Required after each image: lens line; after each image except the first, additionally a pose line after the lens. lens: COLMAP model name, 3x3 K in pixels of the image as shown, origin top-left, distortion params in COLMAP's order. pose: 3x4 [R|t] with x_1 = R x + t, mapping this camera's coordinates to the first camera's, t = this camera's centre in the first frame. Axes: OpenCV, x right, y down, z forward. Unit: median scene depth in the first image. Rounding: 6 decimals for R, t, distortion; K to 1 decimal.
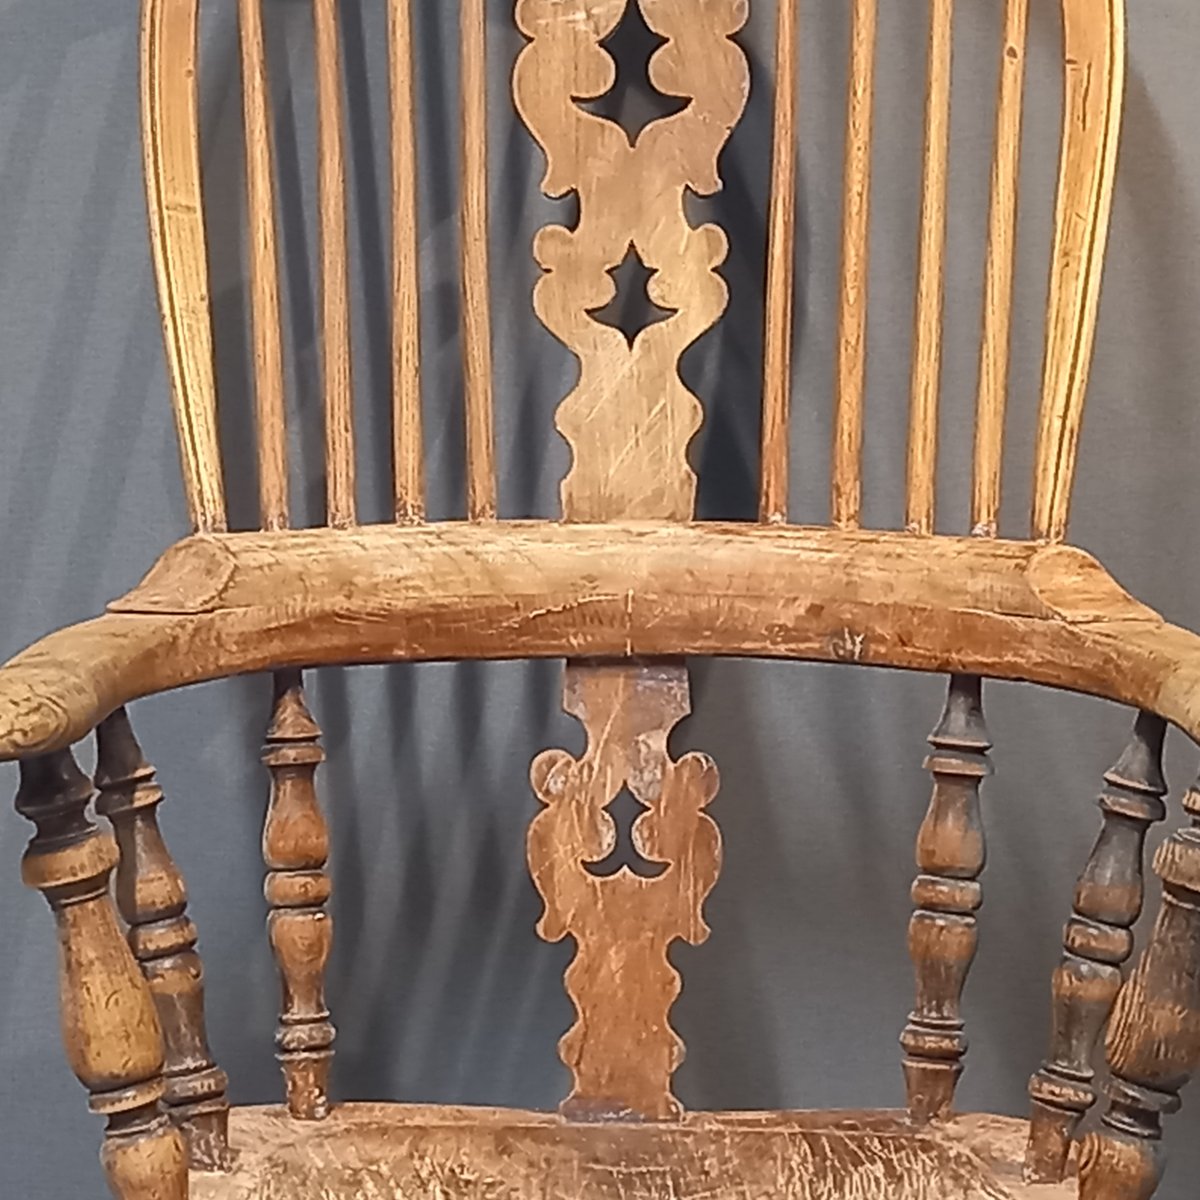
lens RADIAL K [[4344.6, 0, 601.7], [0, 4344.6, 586.6], [0, 0, 1]] dist [0.095841, 0.000000]
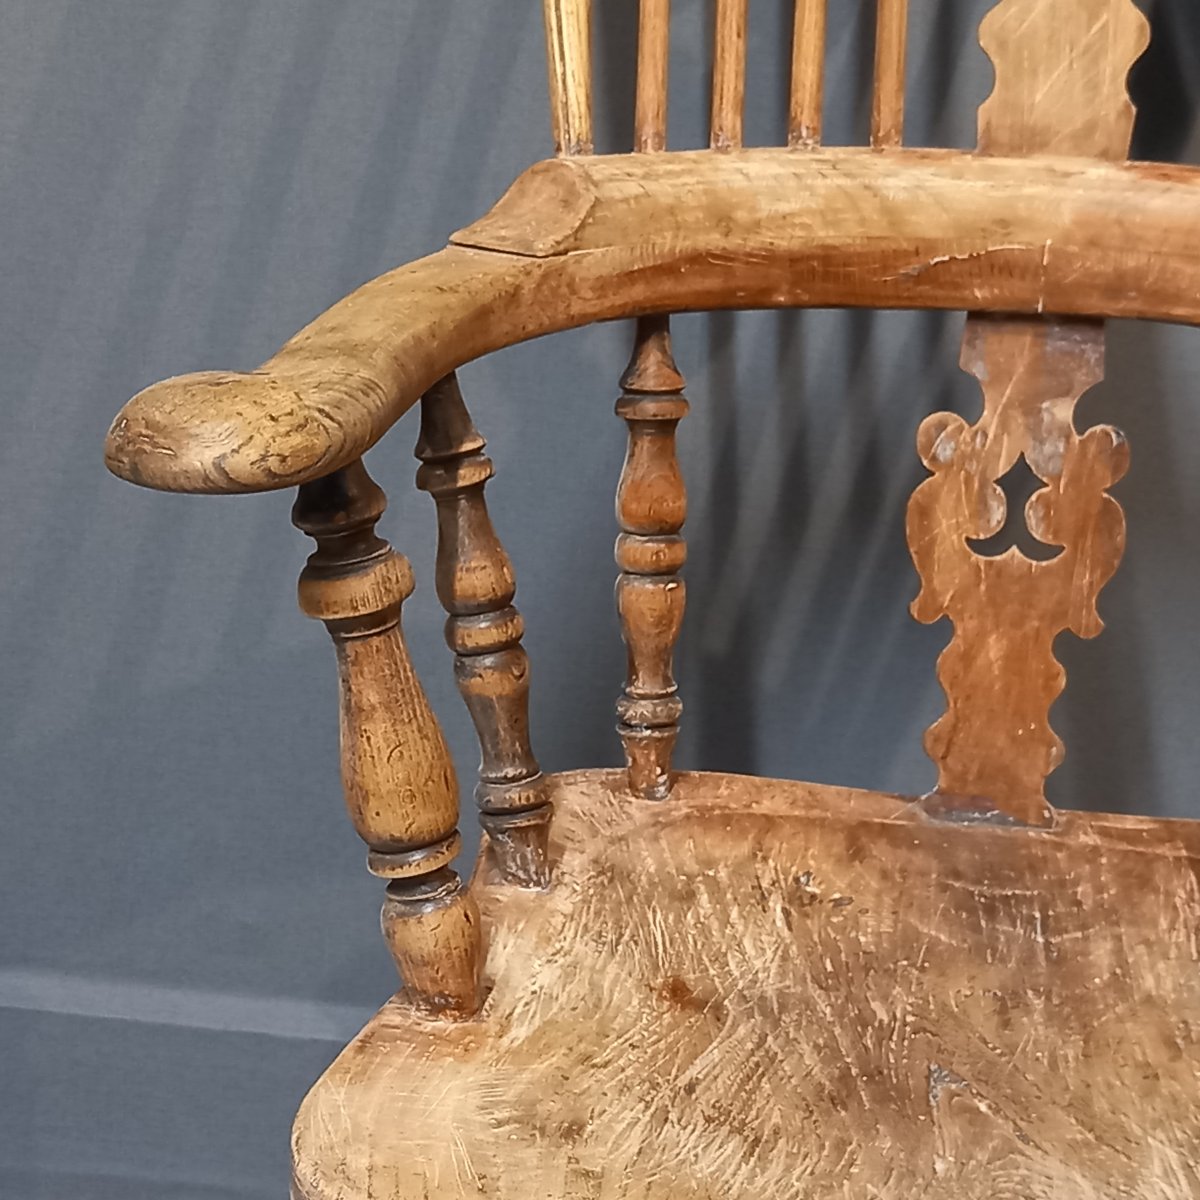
lens RADIAL K [[2856.1, 0, 593.3], [0, 2856.1, 617.7], [0, 0, 1]] dist [0.130071, 0.000000]
pose [[0.989663, 0.079706, -0.119226, -0.009272], [-0.052488, 0.974959, 0.216100, -0.046157], [0.133465, -0.207608, 0.969065, 0.415689]]
